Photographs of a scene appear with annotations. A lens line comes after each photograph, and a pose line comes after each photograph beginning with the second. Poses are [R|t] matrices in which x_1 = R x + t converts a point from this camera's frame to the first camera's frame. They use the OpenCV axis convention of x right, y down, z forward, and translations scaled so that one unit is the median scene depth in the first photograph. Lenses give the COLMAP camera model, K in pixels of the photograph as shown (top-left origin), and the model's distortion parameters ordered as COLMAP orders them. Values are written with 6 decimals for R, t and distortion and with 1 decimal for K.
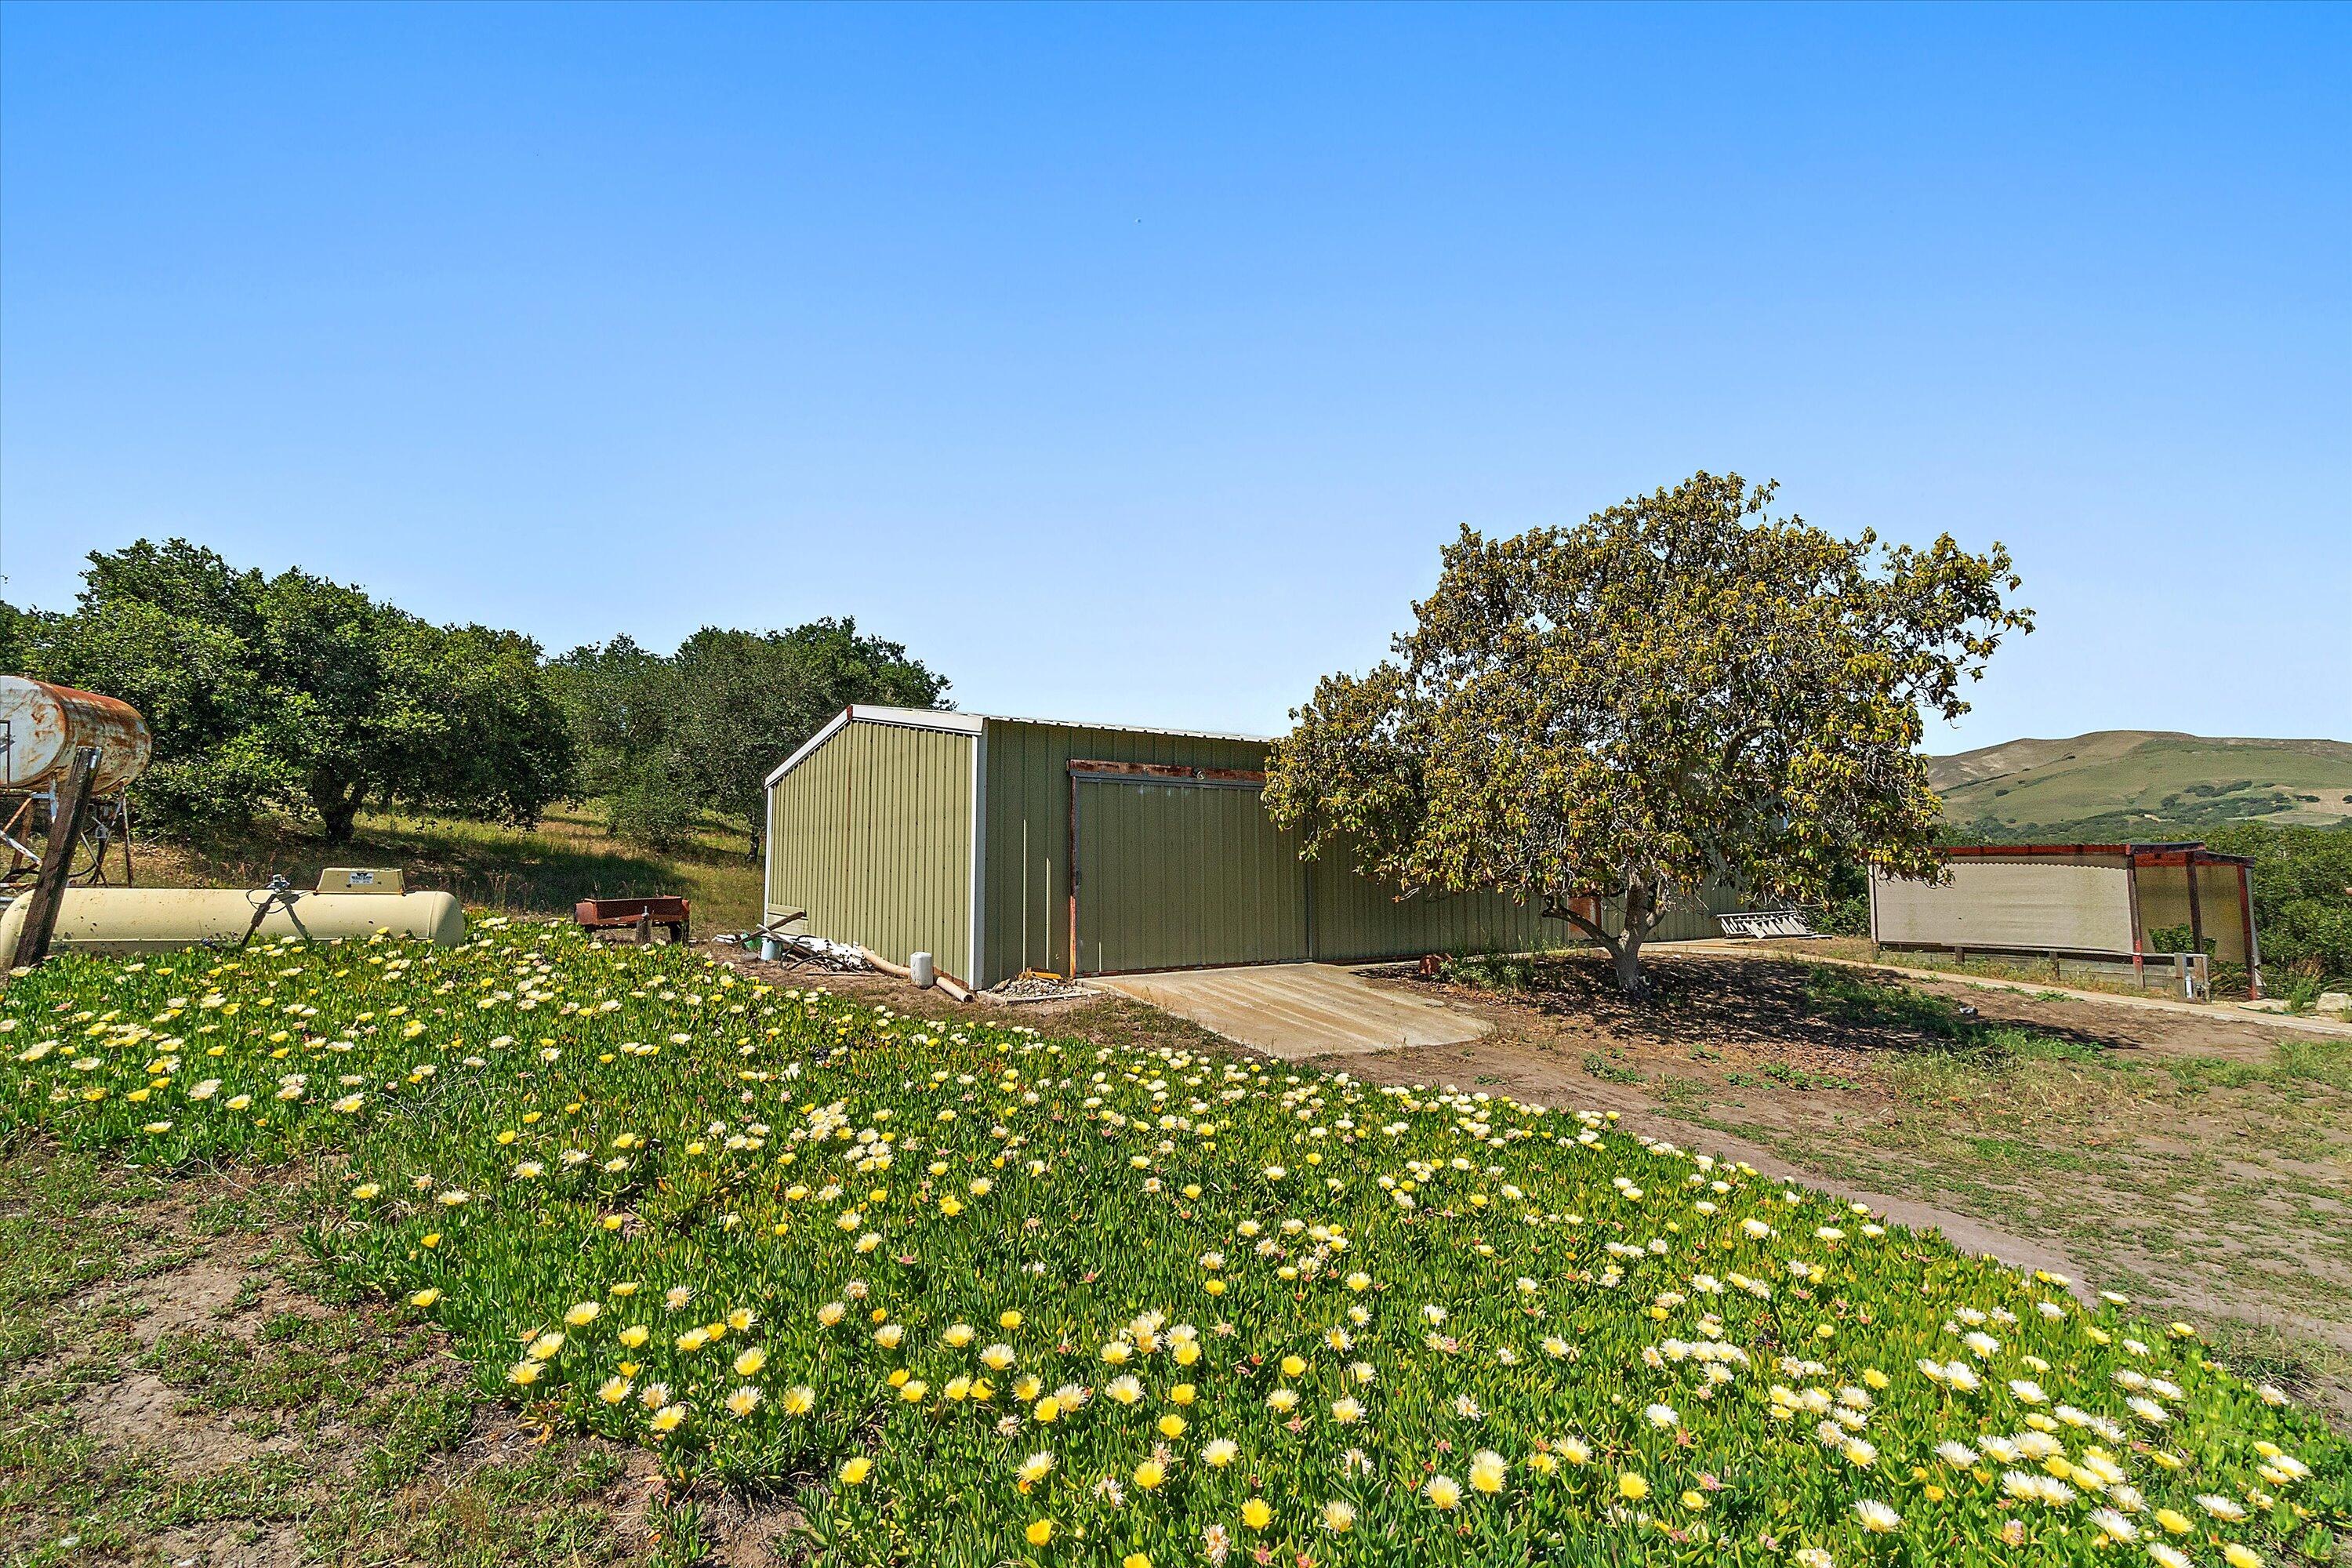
lens RADIAL K [[1080.3, 0, 1167.5], [0, 1080.3, 781.8], [0, 0, 1]] dist [0.009628, 0.001459]
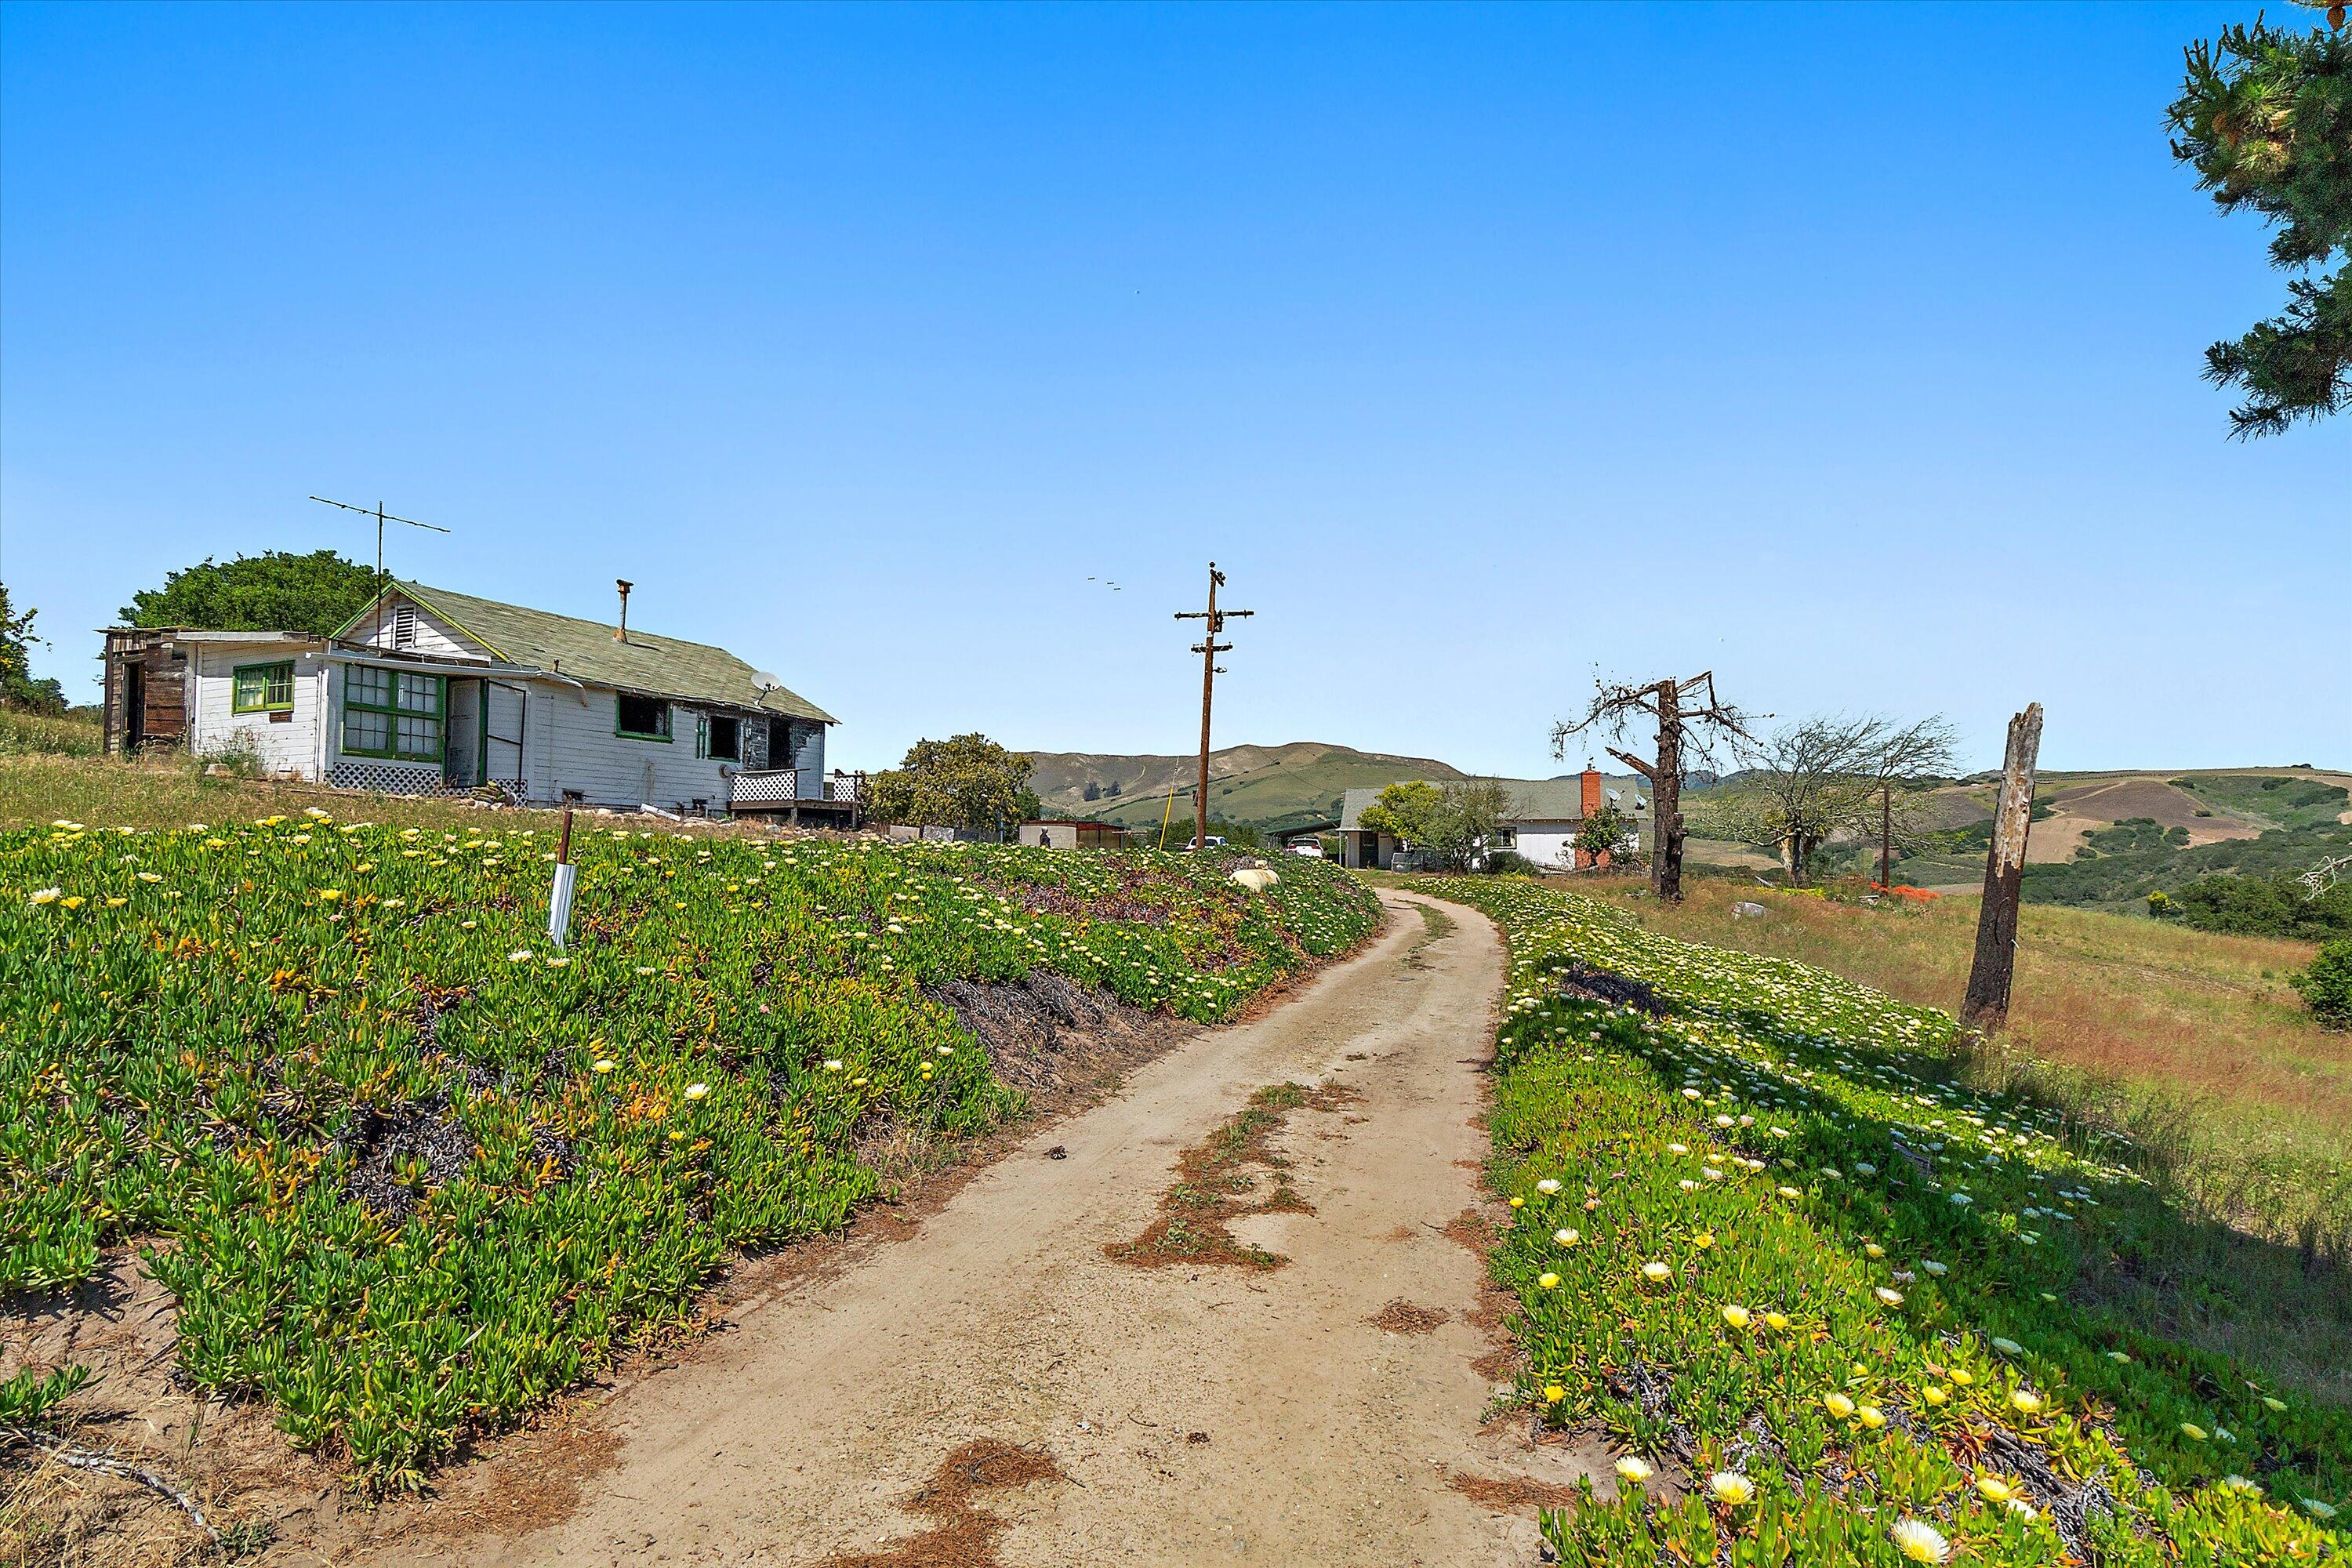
lens RADIAL K [[1580.7, 0, 1176.1], [0, 1580.7, 770.6], [0, 0, 1]] dist [0.025988, 0.011109]
pose [[0.839245, 0.041983, 0.542130, -1.238101], [-0.051710, 0.998658, 0.002714, -0.102667], [-0.541288, -0.030311, 0.840291, -2.606532]]
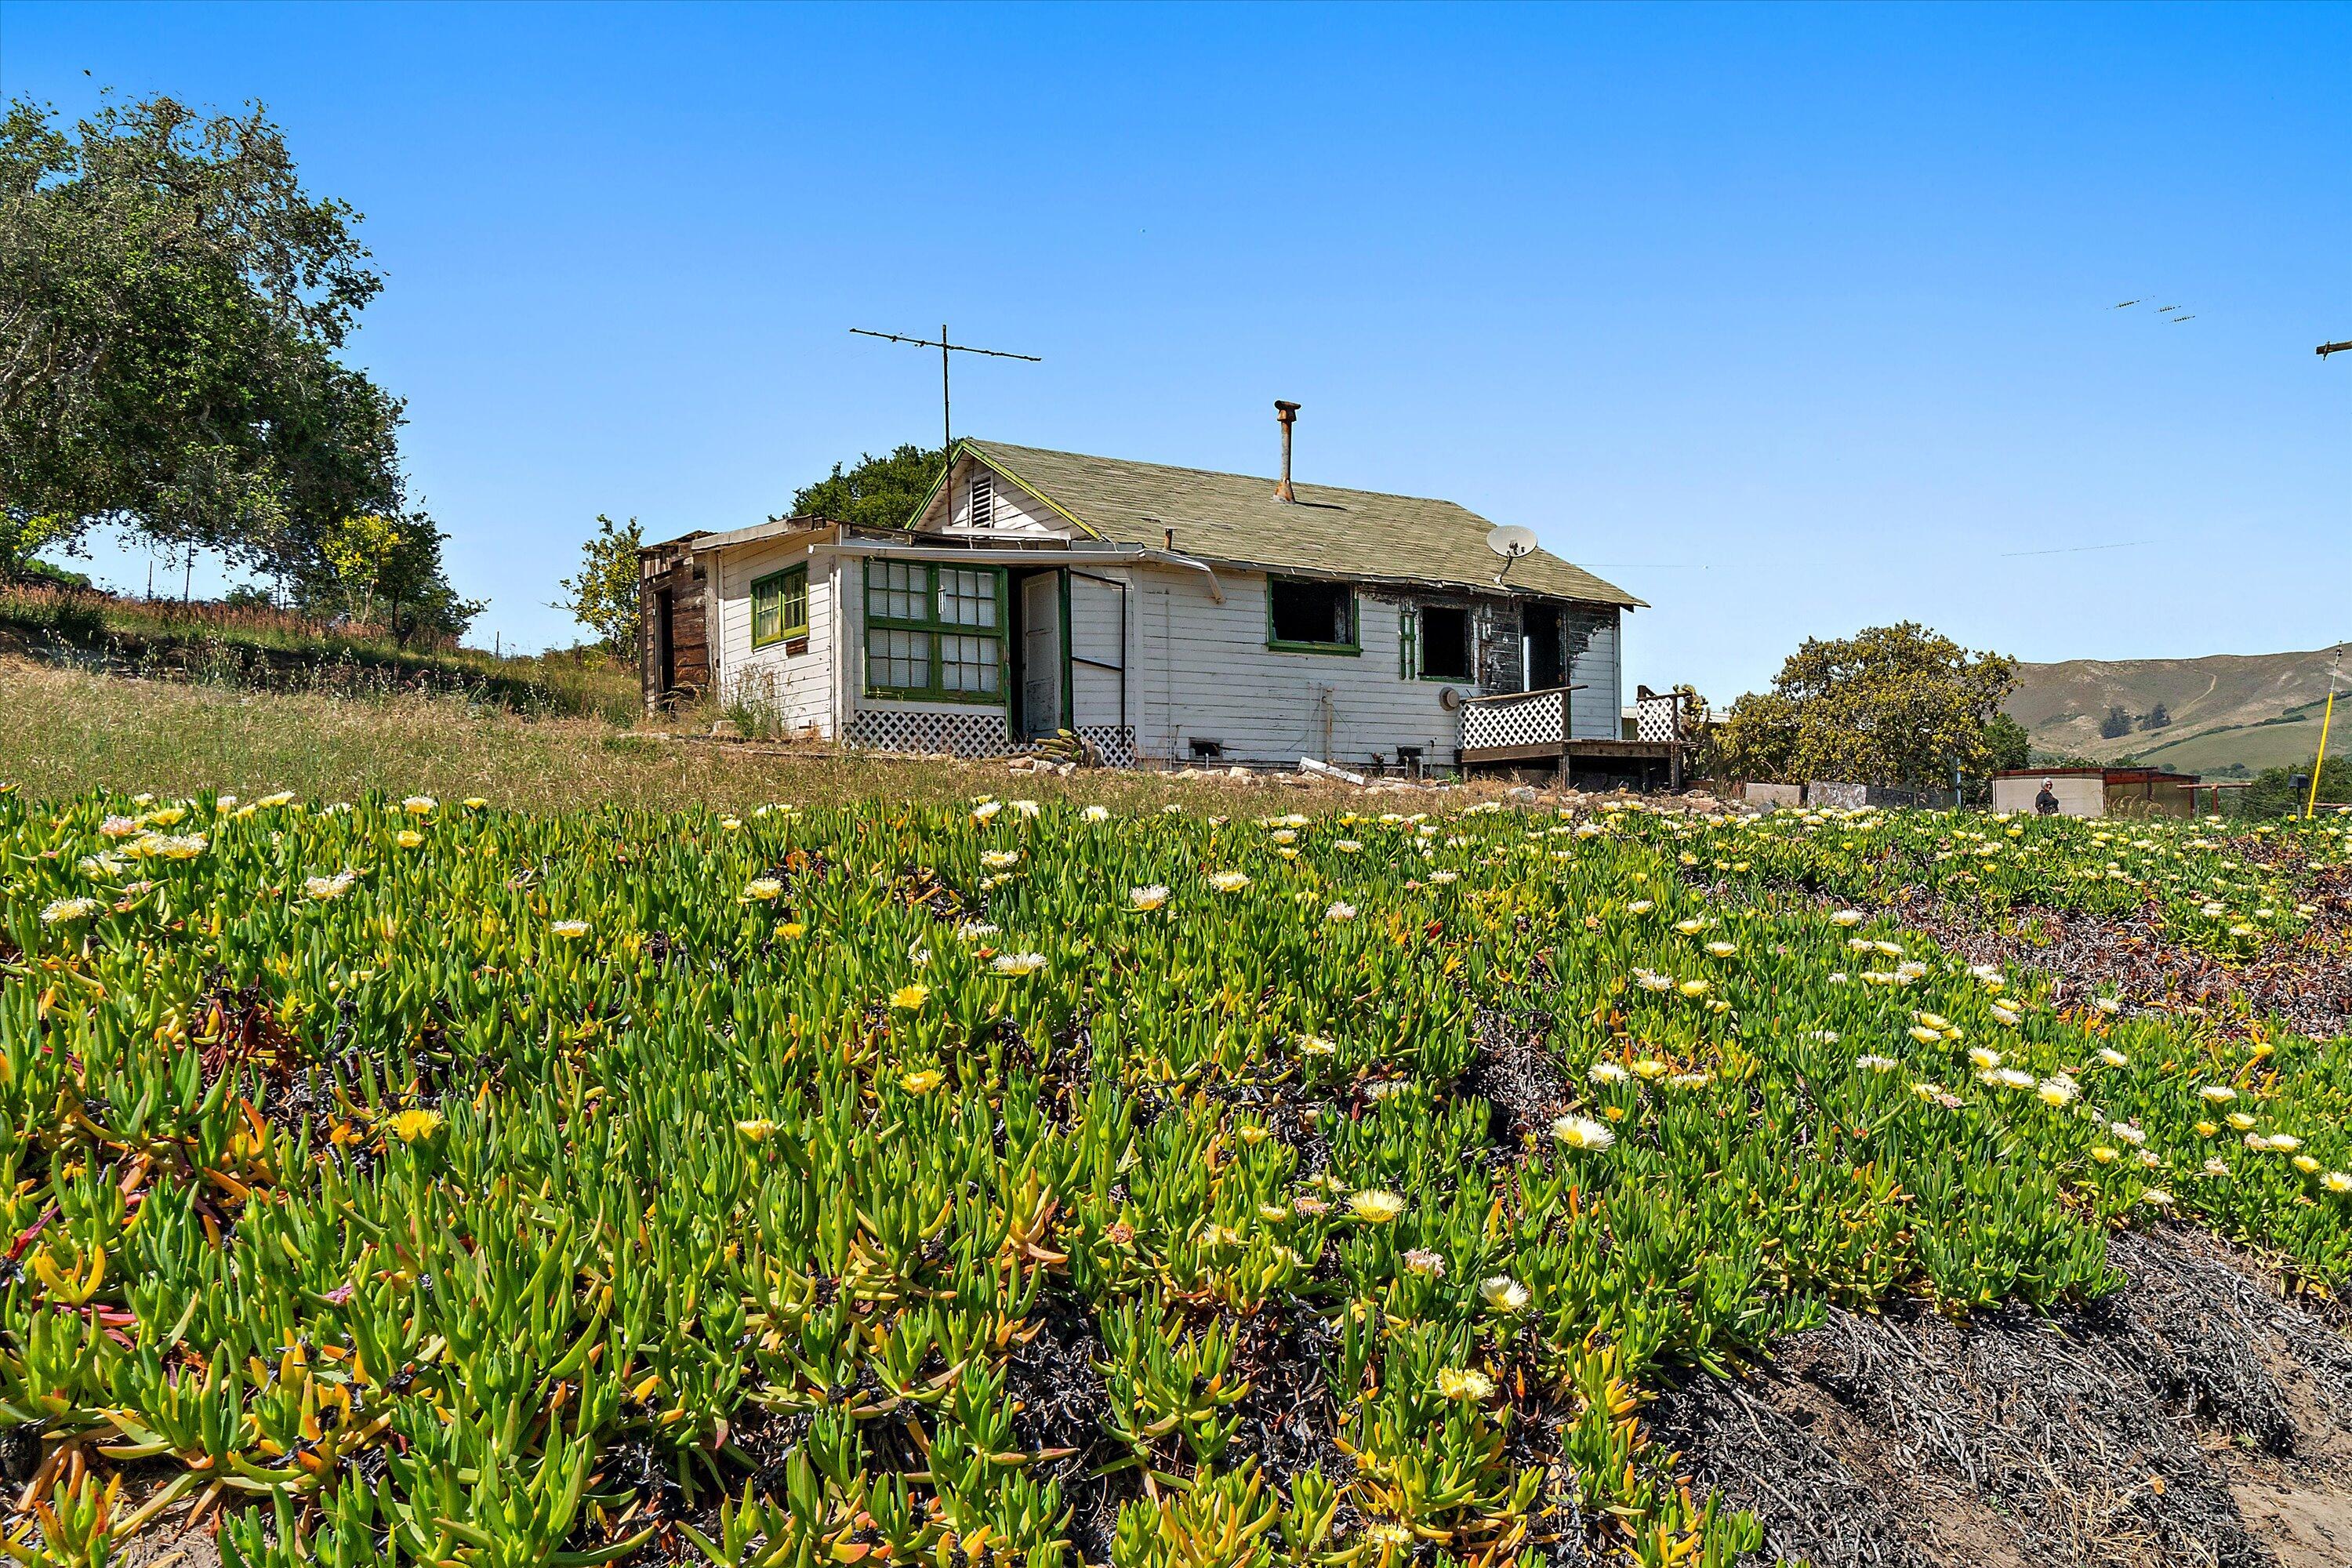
lens RADIAL K [[1745.4, 0, 1175.6], [0, 1745.4, 786.6], [0, 0, 1]] dist [-0.009211, 0.001479]
pose [[0.998931, -0.003530, 0.046097, -0.767170], [0.001502, 0.999032, 0.043961, -0.043301], [-0.046208, -0.043845, 0.997969, -1.646083]]
